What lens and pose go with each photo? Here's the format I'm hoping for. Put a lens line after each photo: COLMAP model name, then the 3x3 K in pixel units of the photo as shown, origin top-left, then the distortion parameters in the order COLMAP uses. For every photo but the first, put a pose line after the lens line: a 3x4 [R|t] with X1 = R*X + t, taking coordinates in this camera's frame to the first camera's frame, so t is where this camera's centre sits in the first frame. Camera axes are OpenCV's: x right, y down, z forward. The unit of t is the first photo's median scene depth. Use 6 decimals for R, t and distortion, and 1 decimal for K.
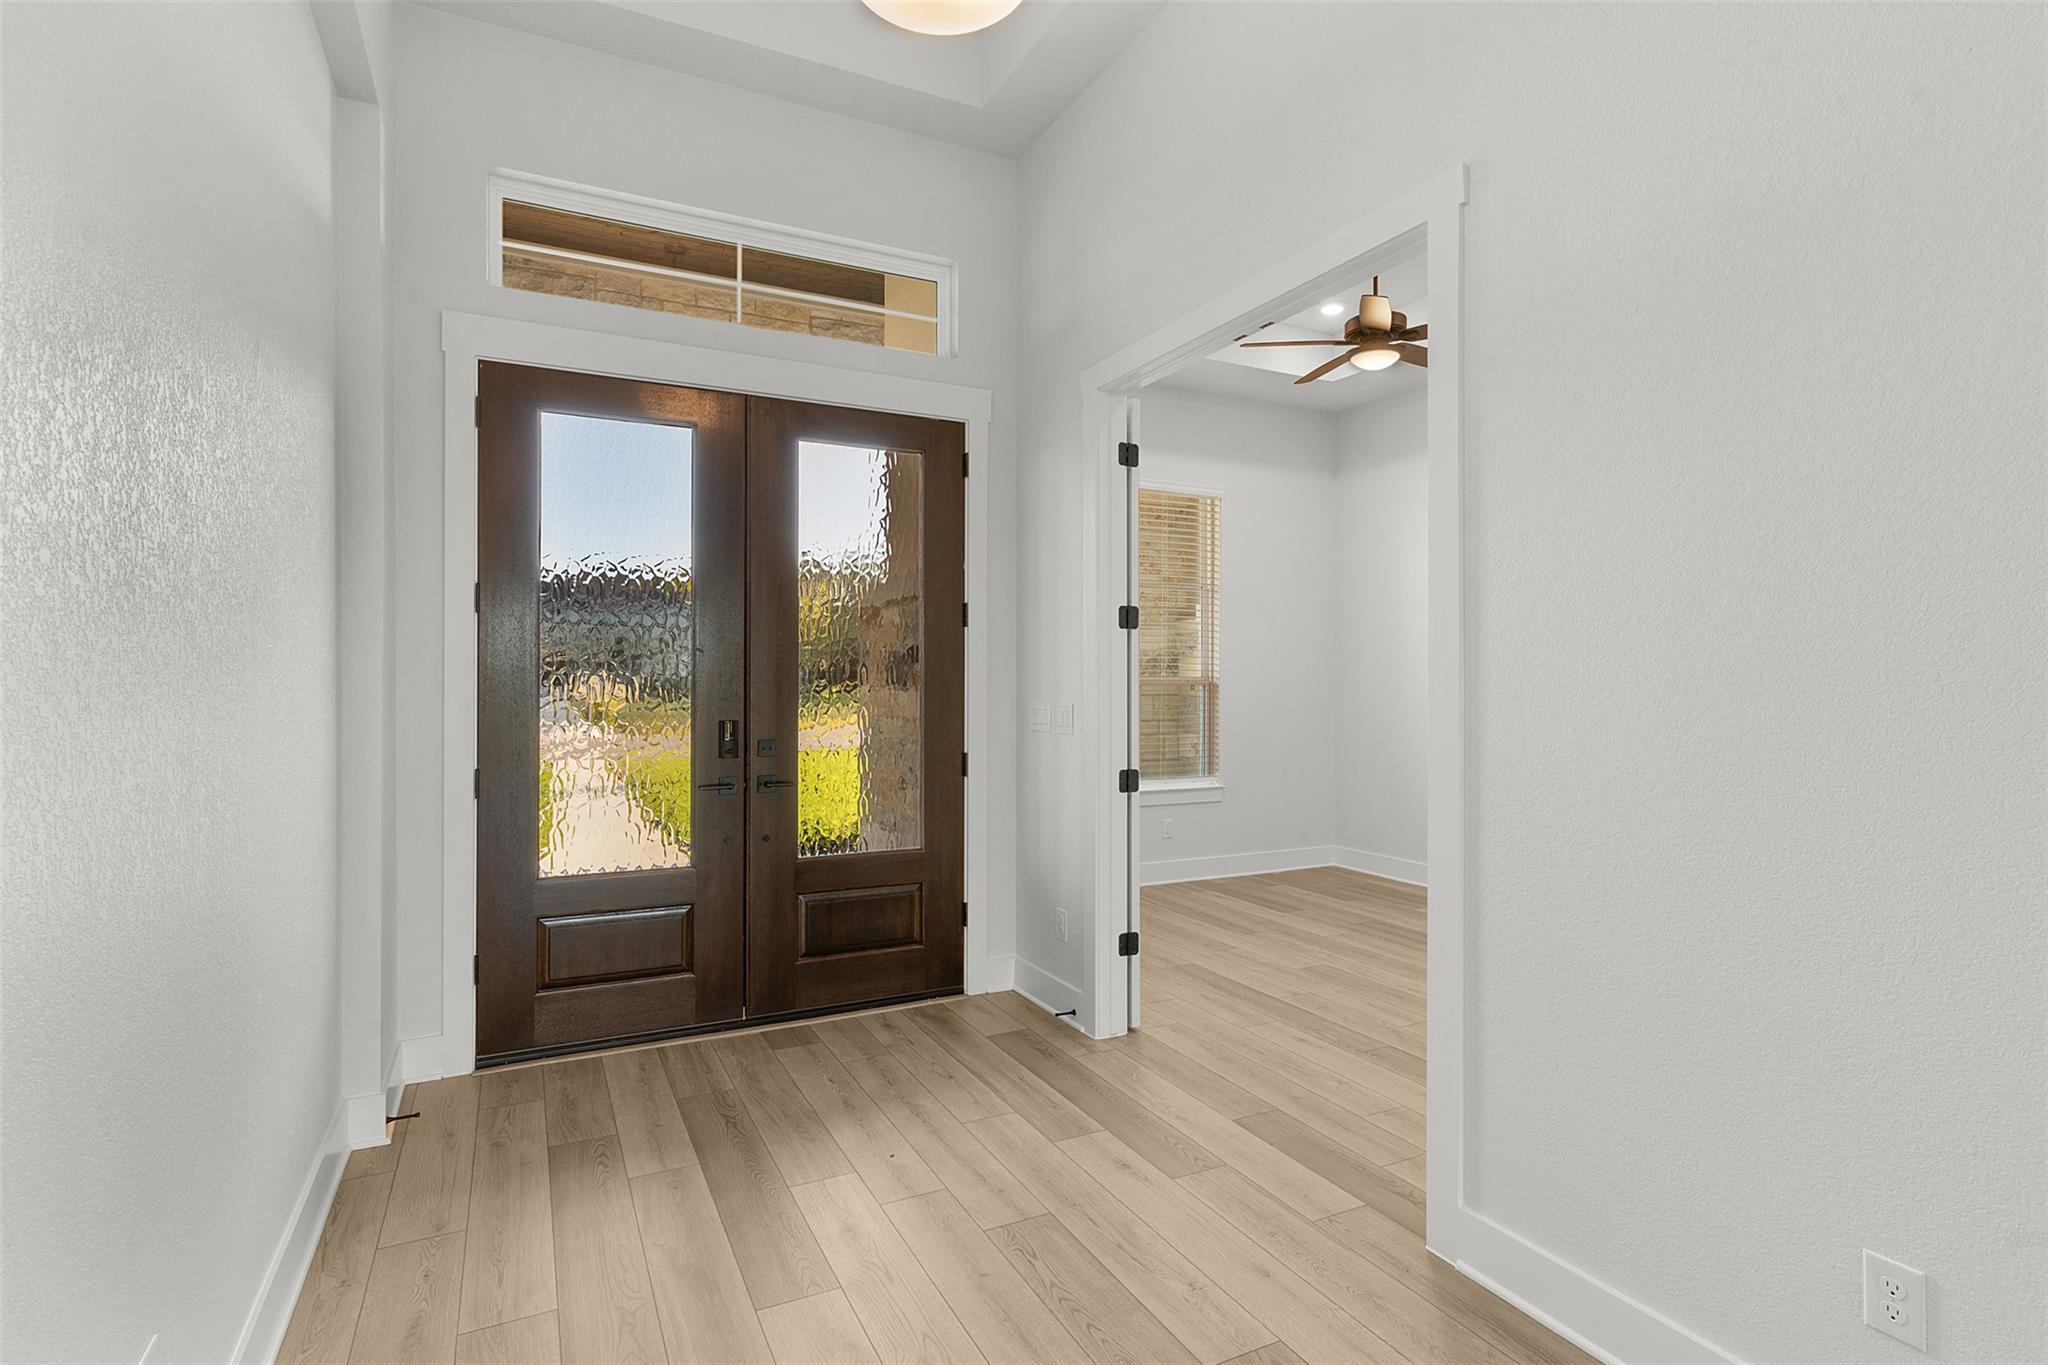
lens RADIAL K [[994.5, 0, 1023.0], [0, 994.5, 674.2], [0, 0, 1]] dist [-0.005683, -0.001210]
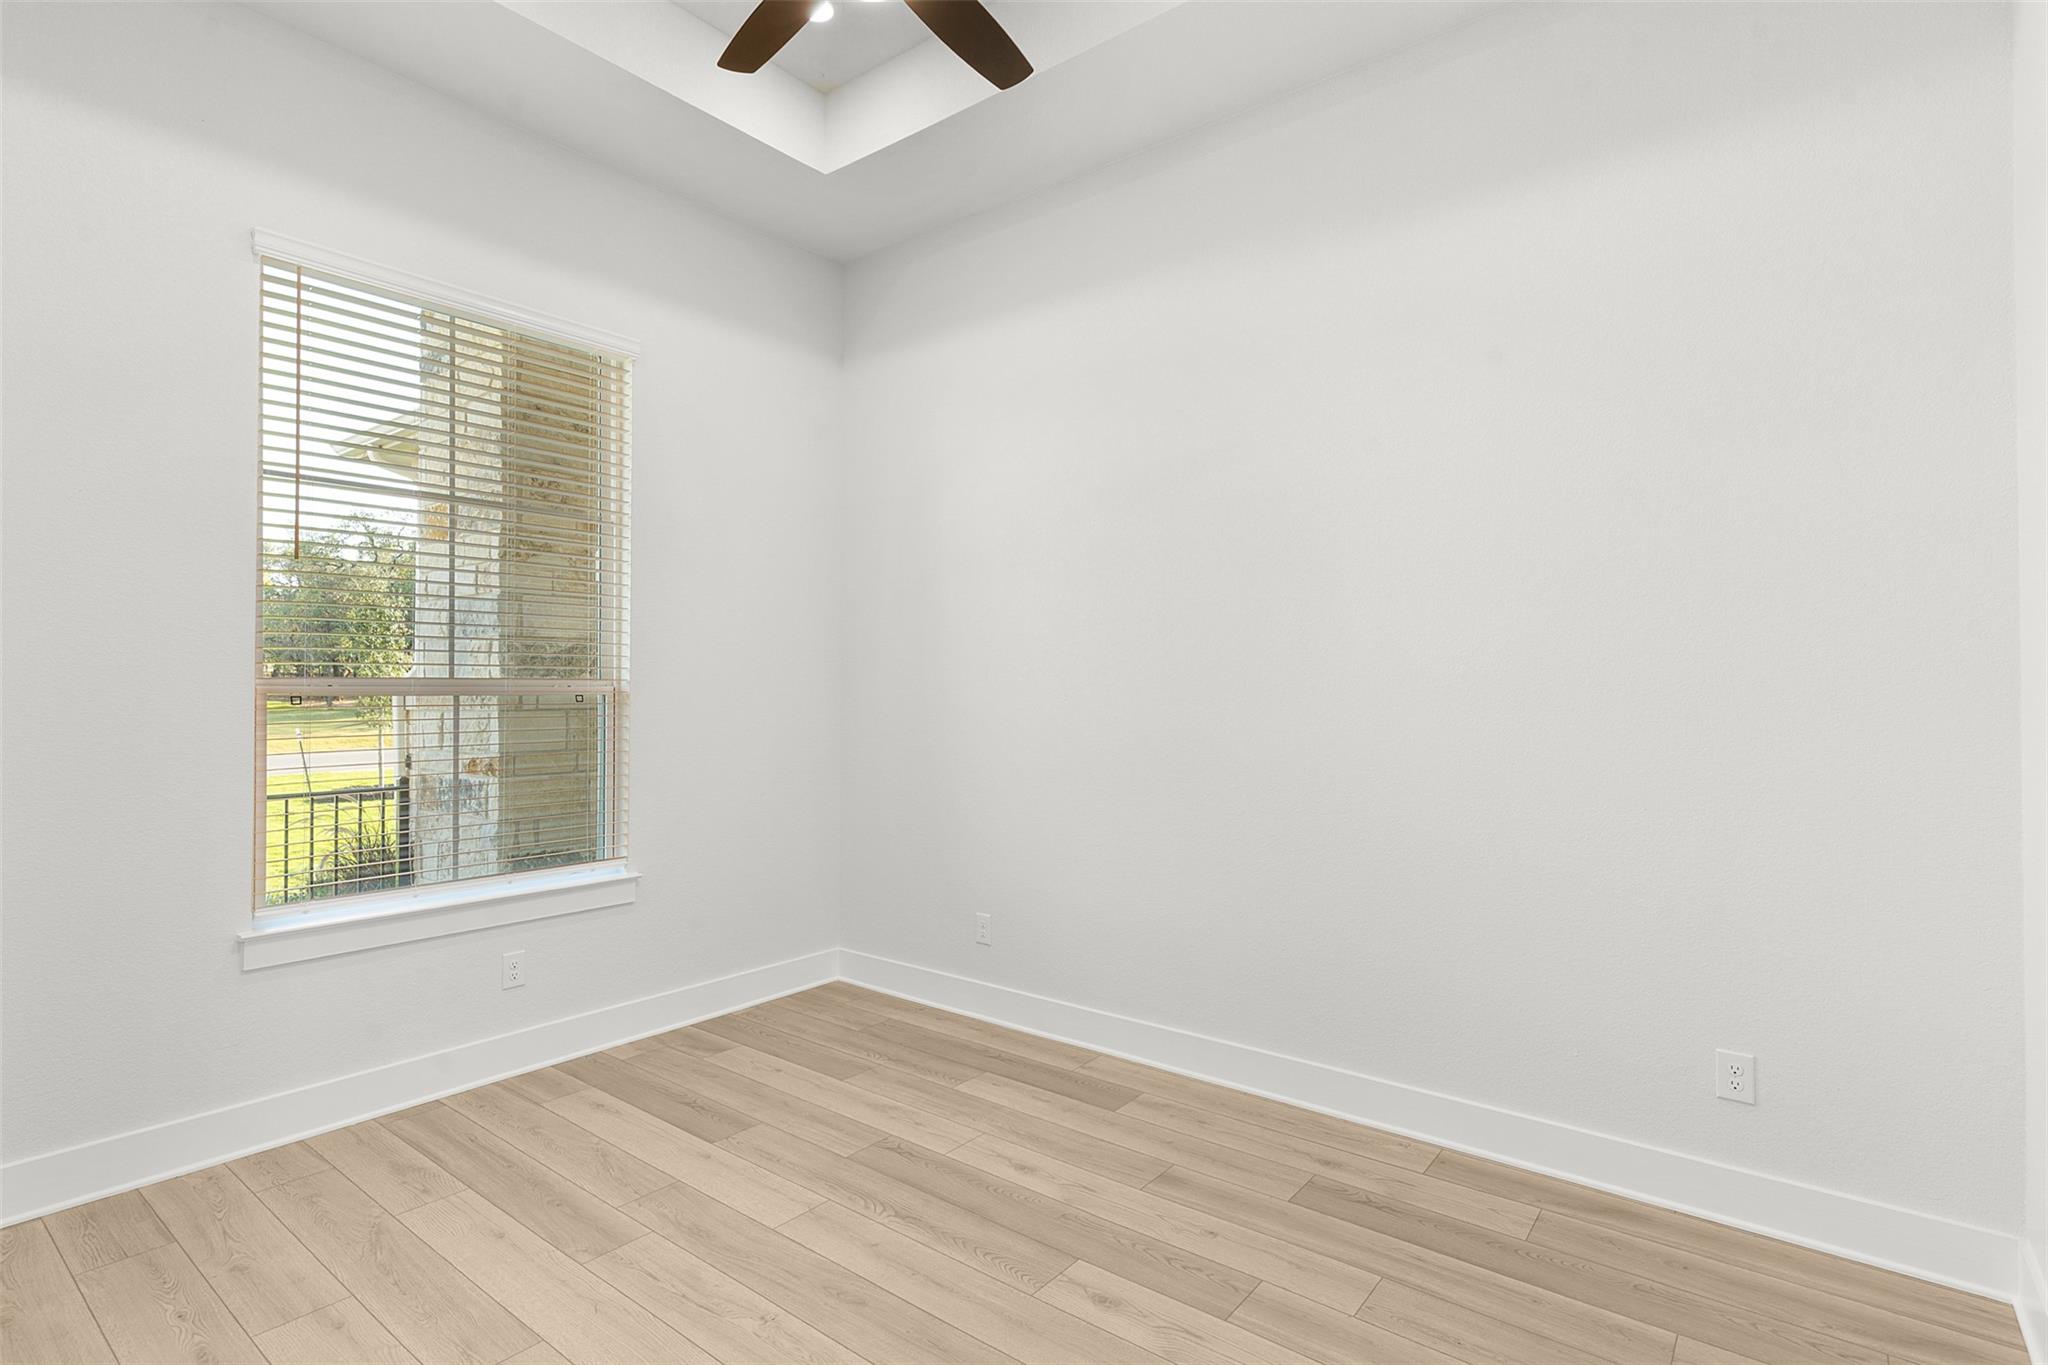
lens RADIAL K [[994.5, 0, 1031.6], [0, 994.5, 678.4], [0, 0, 1]] dist [-0.005683, -0.001210]
pose [[0.908687, -0.002390, 0.417472, 0.158641], [0.003847, 0.999989, -0.002648, 0.004434], [-0.417461, 0.004012, 0.908686, 0.375740]]
